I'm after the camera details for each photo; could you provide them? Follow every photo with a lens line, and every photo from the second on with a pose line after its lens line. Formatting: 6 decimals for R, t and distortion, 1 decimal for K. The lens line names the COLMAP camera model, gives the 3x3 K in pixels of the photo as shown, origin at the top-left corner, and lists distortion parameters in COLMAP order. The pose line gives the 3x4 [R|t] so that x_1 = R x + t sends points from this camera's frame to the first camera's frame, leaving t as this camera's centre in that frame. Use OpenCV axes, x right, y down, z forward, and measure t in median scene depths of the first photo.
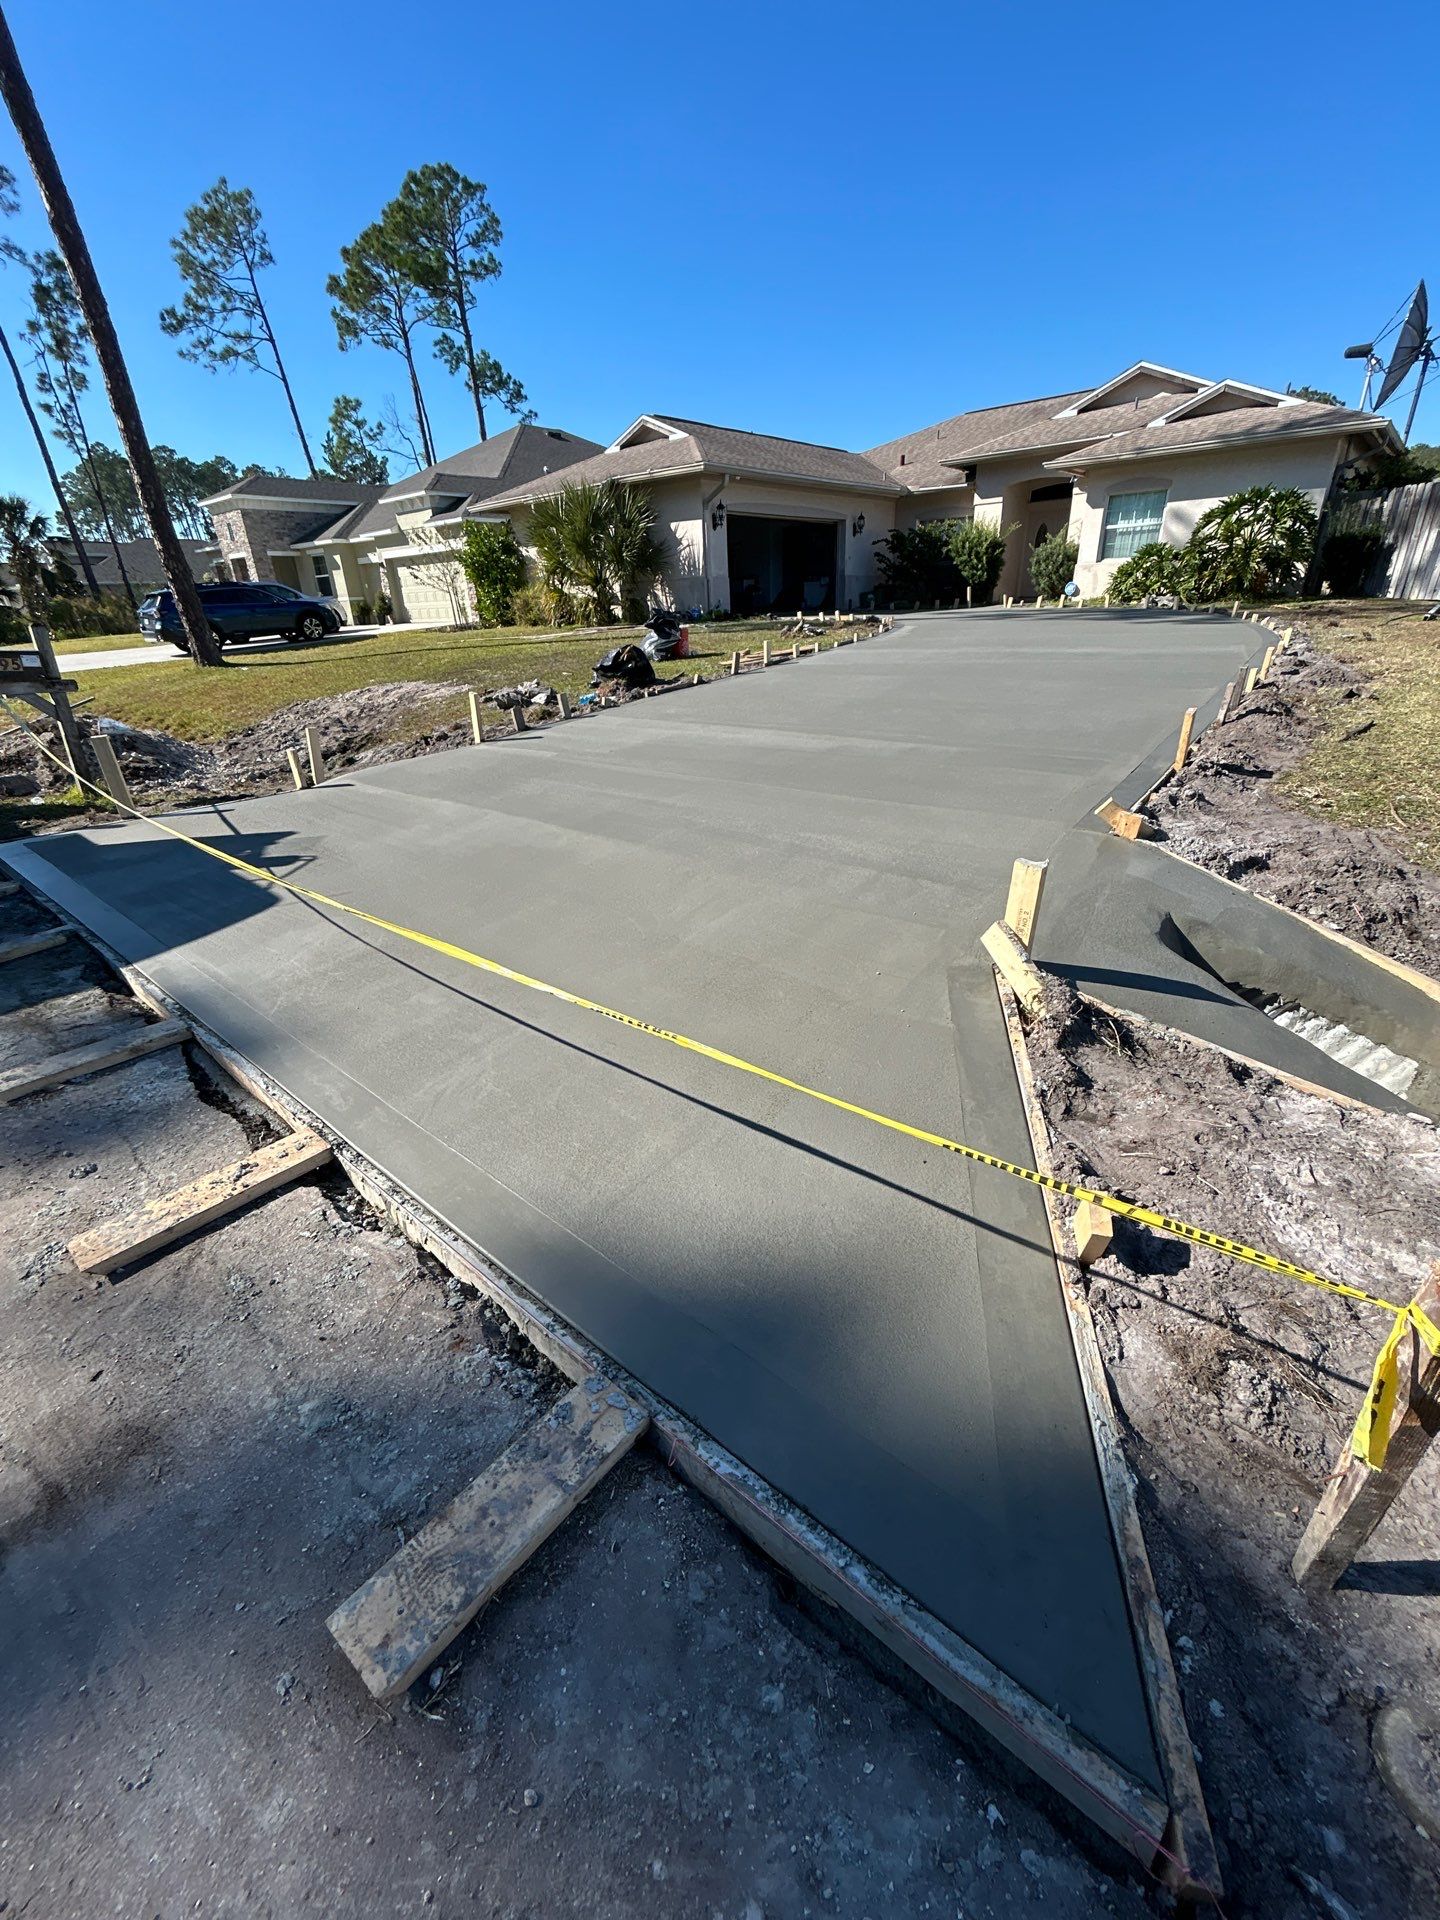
lens RADIAL K [[768.3, 0, 715.3], [0, 768.3, 962.1], [0, 0, 1]] dist [0.000255, 0.000653]
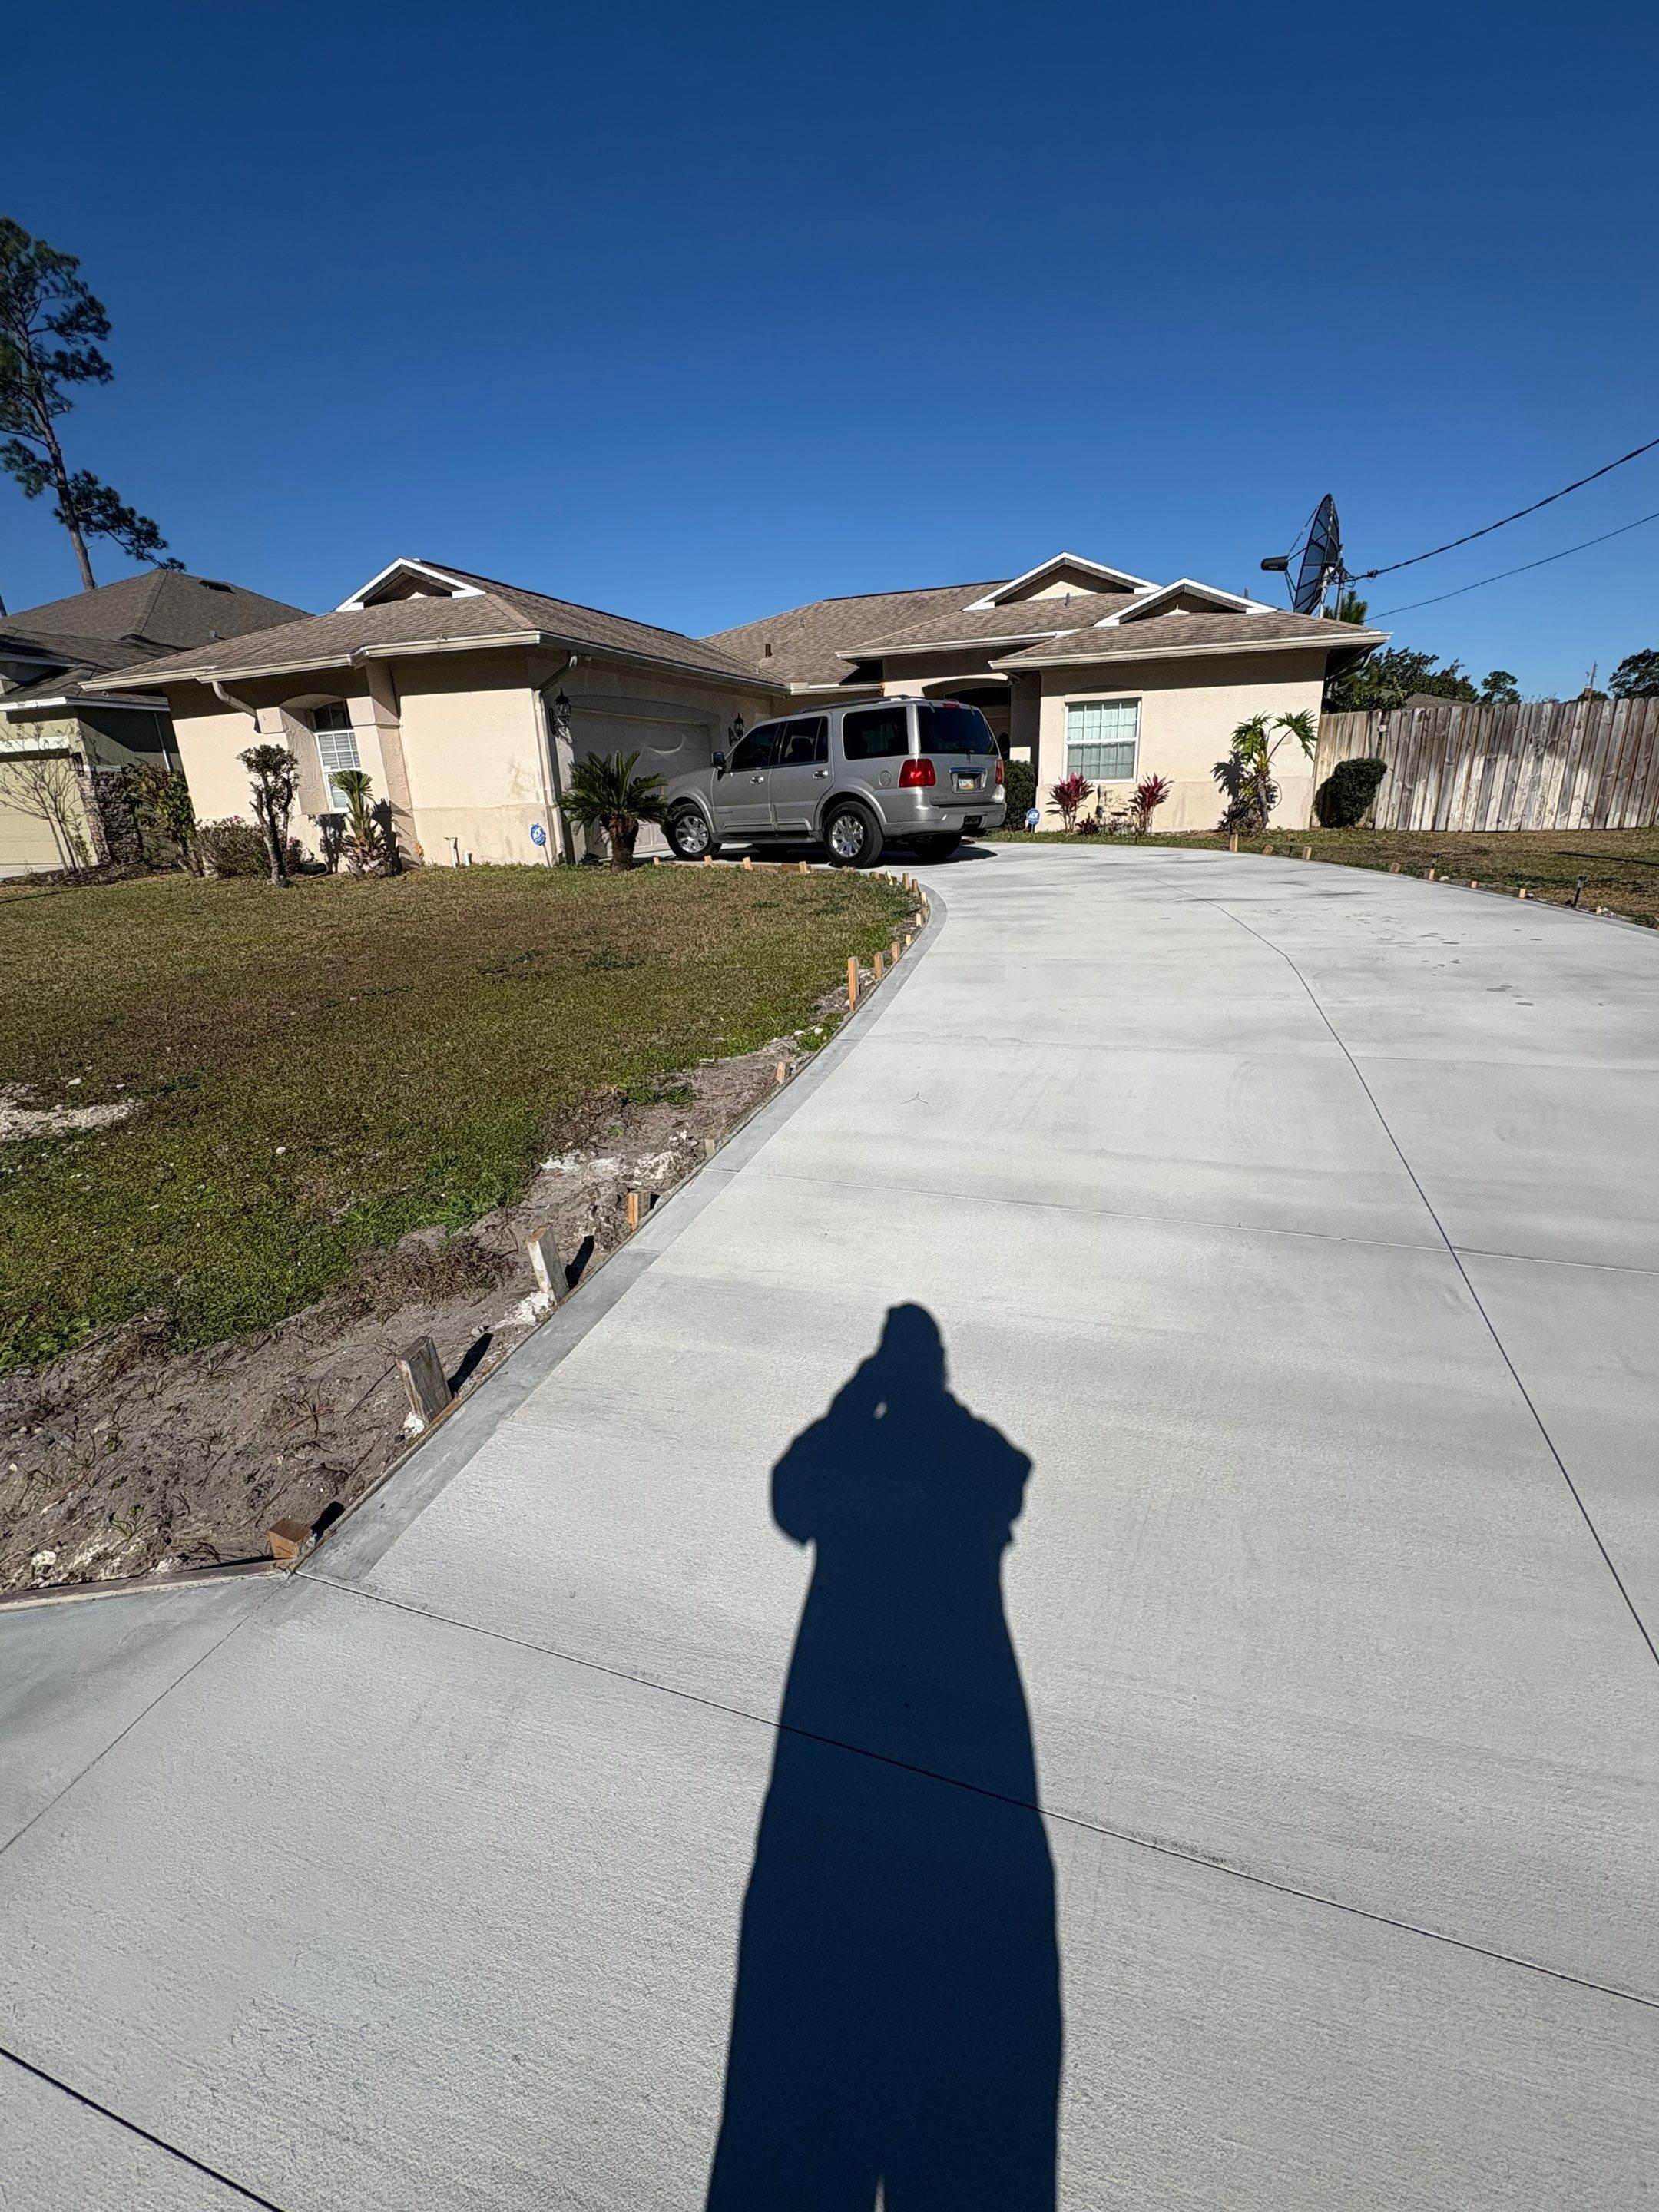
lens RADIAL K [[952.1, 0, 830.1], [0, 952.1, 1101.3], [0, 0, 1]] dist [-0.002952, 0.000466]
pose [[0.934011, -0.105110, 0.341432, -0.066837], [0.151209, 0.982220, -0.111267, -0.108455], [-0.323666, 0.155552, 0.933297, 0.184235]]
